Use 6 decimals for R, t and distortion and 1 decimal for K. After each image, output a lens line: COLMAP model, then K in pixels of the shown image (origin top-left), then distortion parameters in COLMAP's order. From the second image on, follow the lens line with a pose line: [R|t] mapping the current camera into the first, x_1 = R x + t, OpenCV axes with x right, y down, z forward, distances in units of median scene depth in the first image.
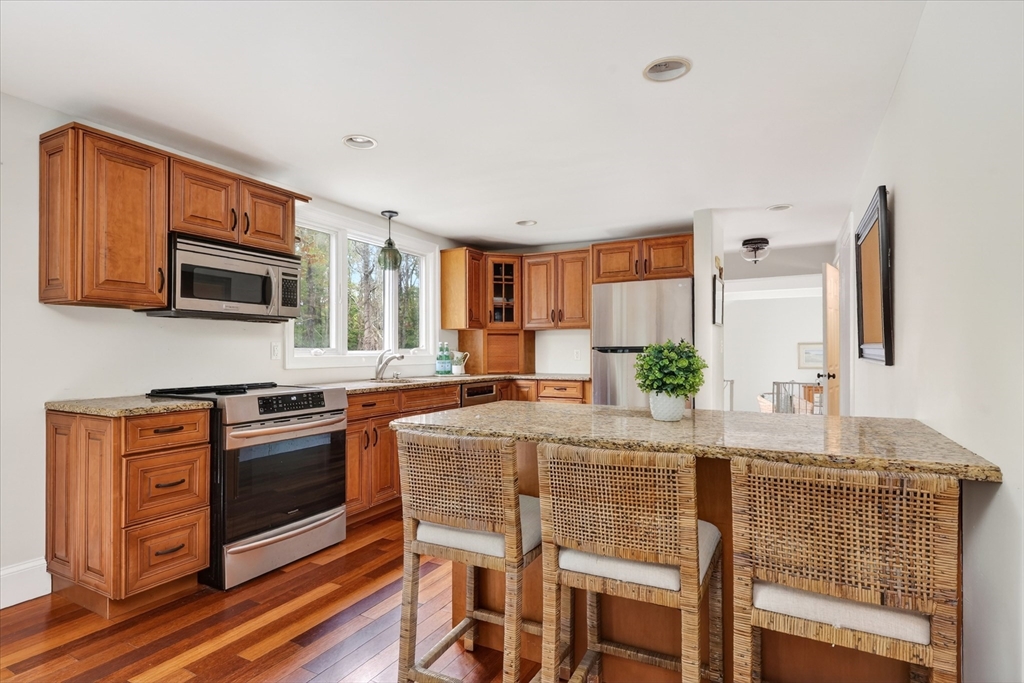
lens RADIAL K [[527.4, 0, 514.2], [0, 527.4, 345.2], [0, 0, 1]] dist [0.002519, 0.000075]
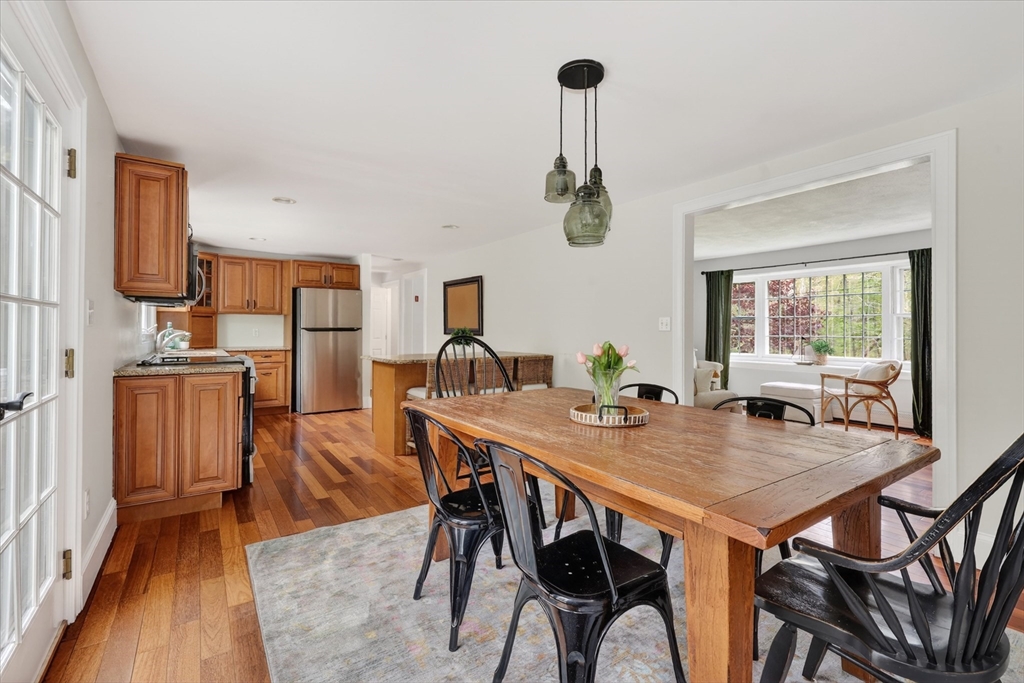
lens RADIAL K [[443.2, 0, 512.7], [0, 443.2, 332.6], [0, 0, 1]] dist [0.001782, 0.000059]
pose [[0.445187, 0.002792, 0.895433, -1.053139], [-0.016510, 0.999851, 0.005091, 0.000913], [-0.895286, -0.017050, 0.445166, -0.199716]]
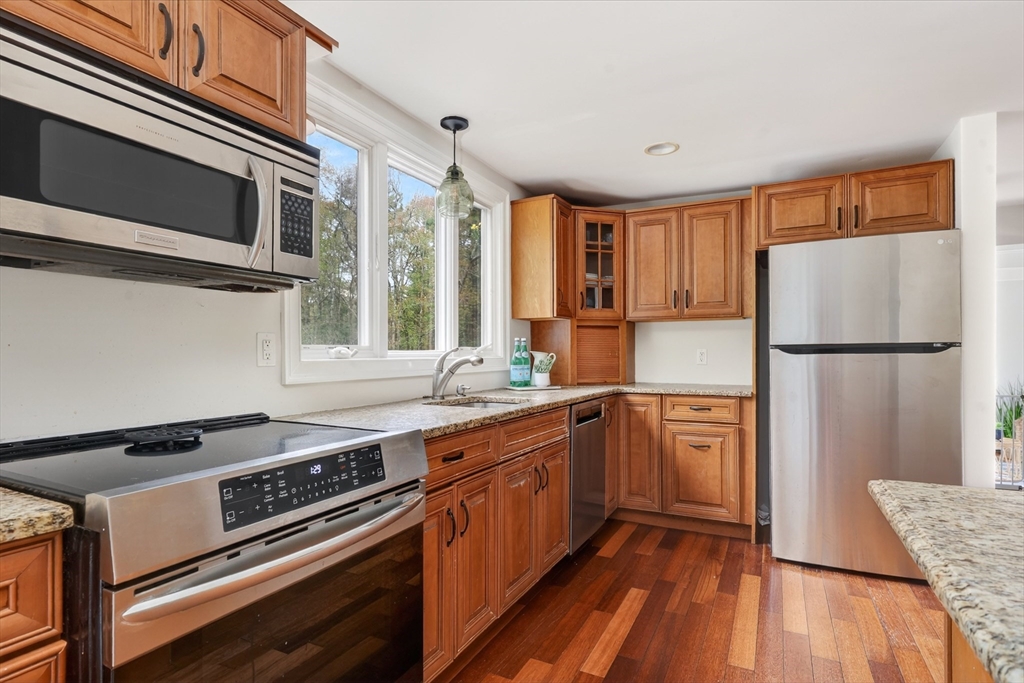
lens RADIAL K [[527.4, 0, 508.1], [0, 527.4, 351.3], [0, 0, 1]] dist [0.002519, 0.000075]
pose [[0.999945, 0.000792, 0.010421, -0.242092], [-0.000892, 0.999954, 0.009599, 0.007740], [-0.010413, -0.009608, 0.999900, 0.526332]]
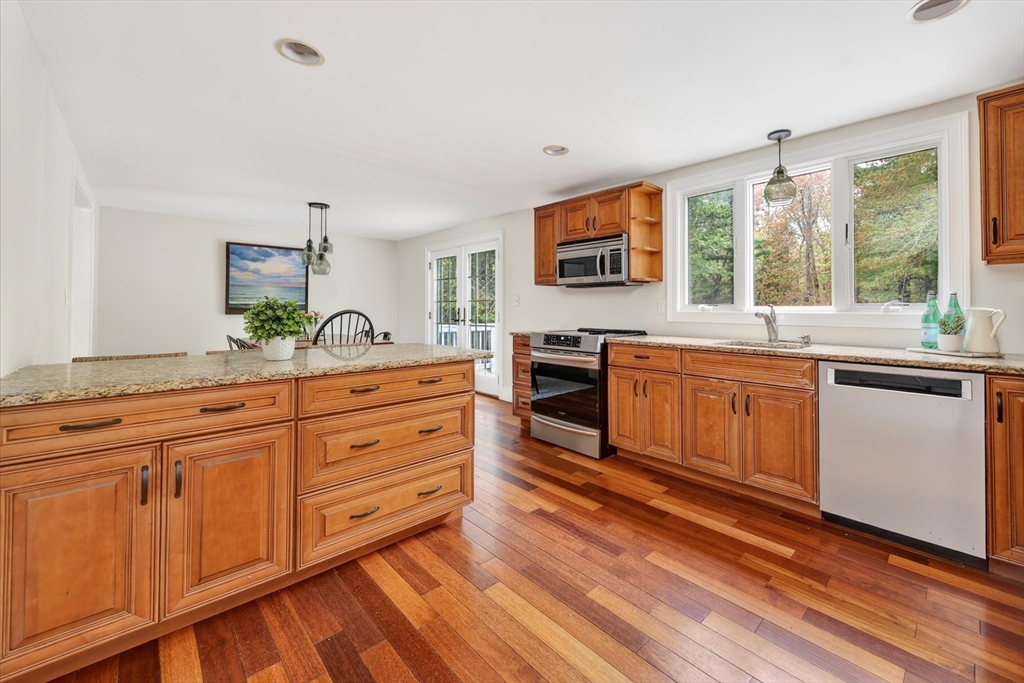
lens RADIAL K [[415.4, 0, 561.0], [0, 415.4, 307.7], [0, 0, 1]] dist [0.008761, -0.000398]
pose [[-0.288269, -0.004478, -0.957539, 0.617491], [0.008326, 0.999940, -0.007183, 0.019315], [0.957513, -0.010043, -0.288214, 1.156448]]
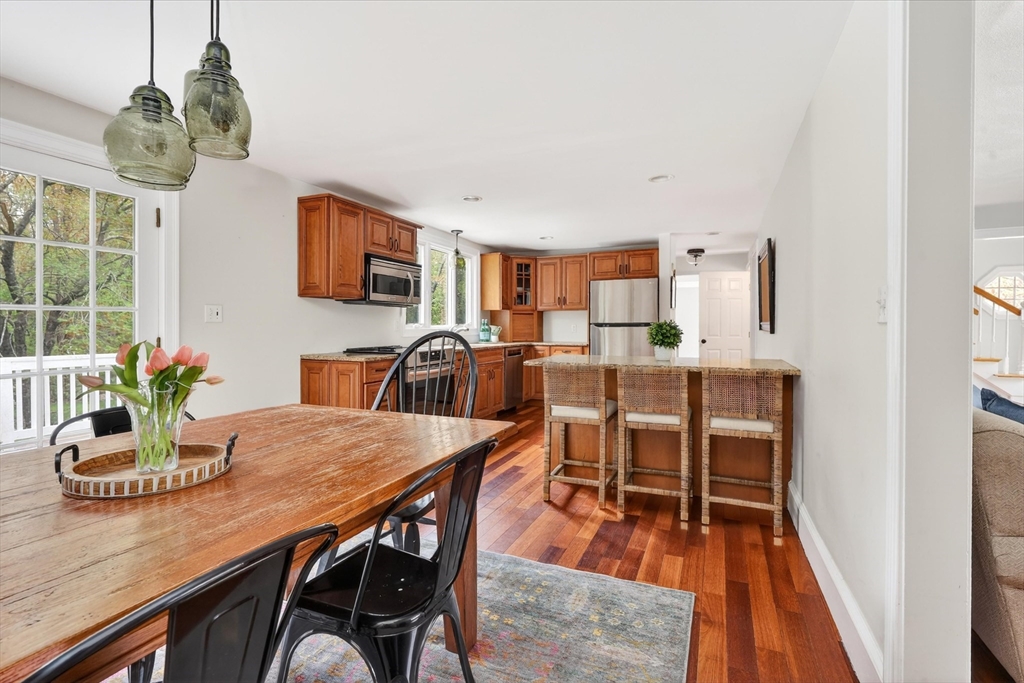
lens RADIAL K [[473.6, 0, 515.2], [0, 473.6, 327.0], [0, 0, 1]] dist [0.001657, -0.000390]
pose [[0.996399, 0.002244, 0.084753, -0.248820], [-0.003389, 0.999905, 0.013372, -0.003747], [-0.084715, -0.013611, 0.996312, -0.435471]]
